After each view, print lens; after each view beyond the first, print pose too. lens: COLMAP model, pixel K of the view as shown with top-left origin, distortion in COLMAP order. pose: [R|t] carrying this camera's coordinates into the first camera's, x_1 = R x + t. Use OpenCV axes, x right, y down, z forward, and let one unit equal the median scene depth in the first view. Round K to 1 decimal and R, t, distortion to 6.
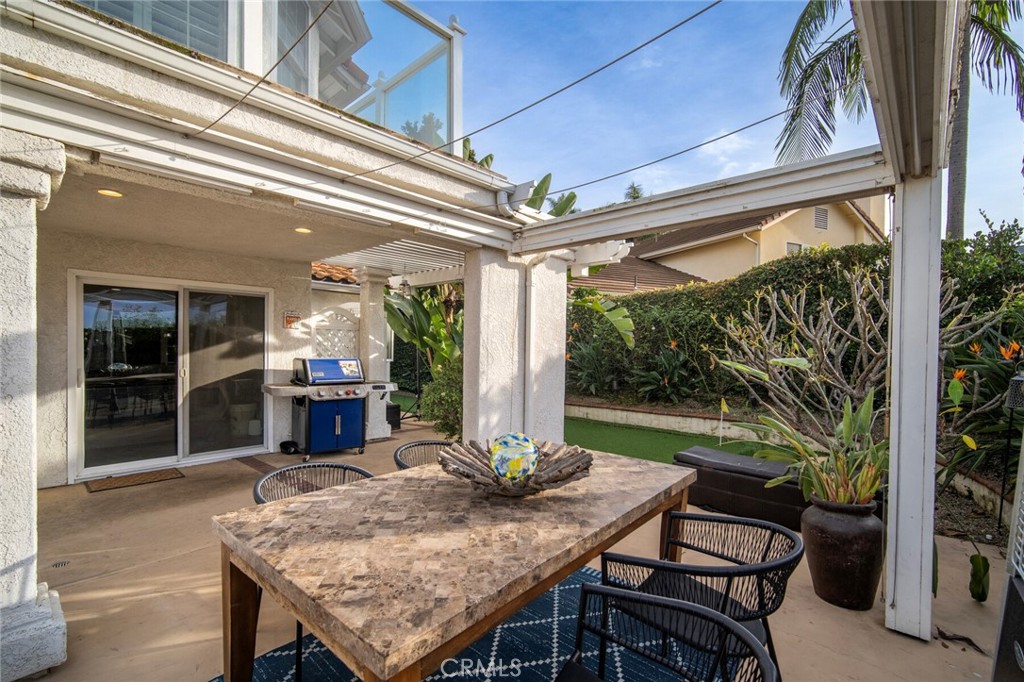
lens RADIAL K [[459.9, 0, 512.6], [0, 459.9, 356.3], [0, 0, 1]] dist [-0.000823, -0.000004]
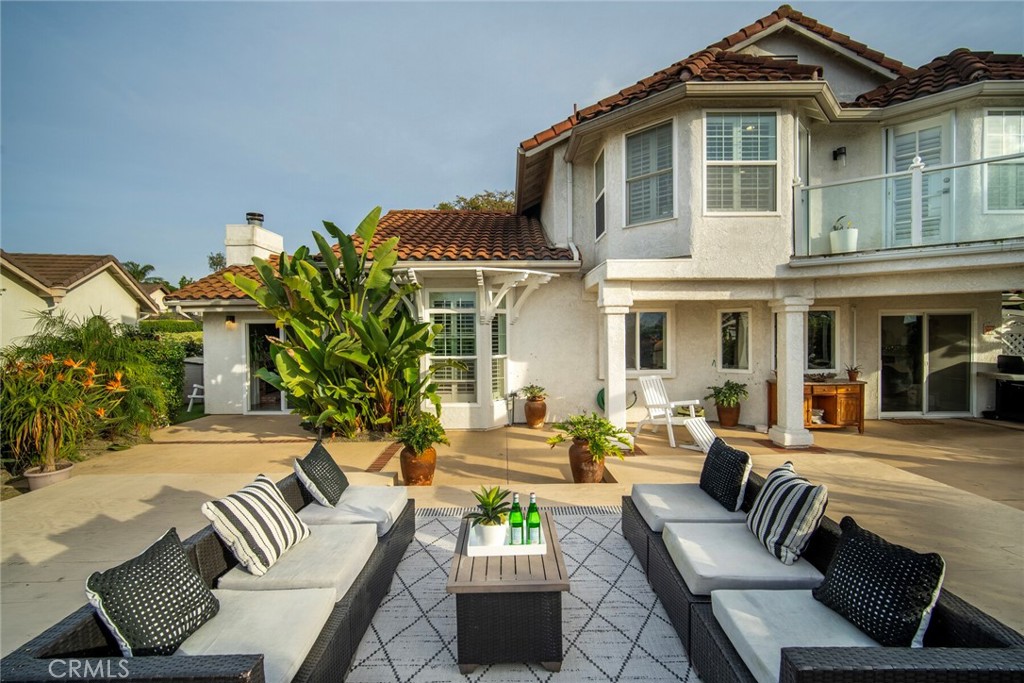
lens RADIAL K [[445.9, 0, 509.1], [0, 445.9, 338.4], [0, 0, 1]] dist [-0.000186, 0.000343]
pose [[0.679457, -0.012041, -0.733617, -0.483811], [0.007564, 0.999927, -0.009407, -0.048585], [0.733676, 0.000843, 0.679498, -1.123608]]
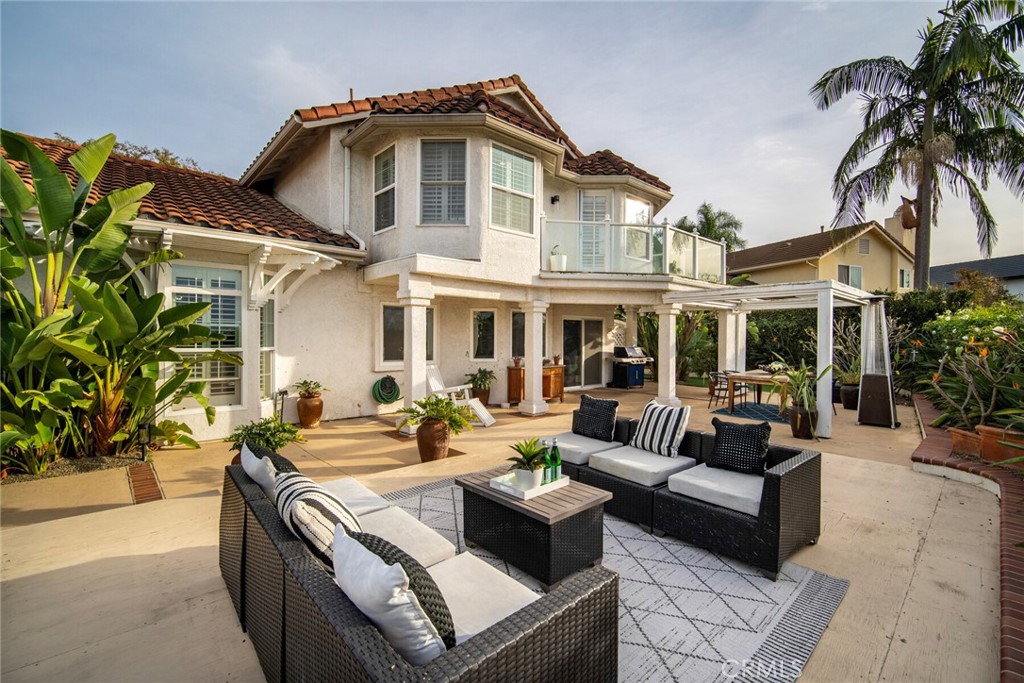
lens RADIAL K [[445.9, 0, 509.1], [0, 445.9, 338.4], [0, 0, 1]] dist [-0.000186, 0.000343]
pose [[0.994412, -0.006563, -0.105368, -0.759410], [0.005328, 0.999914, -0.011999, -0.015792], [0.105438, 0.011371, 0.994361, -1.320639]]
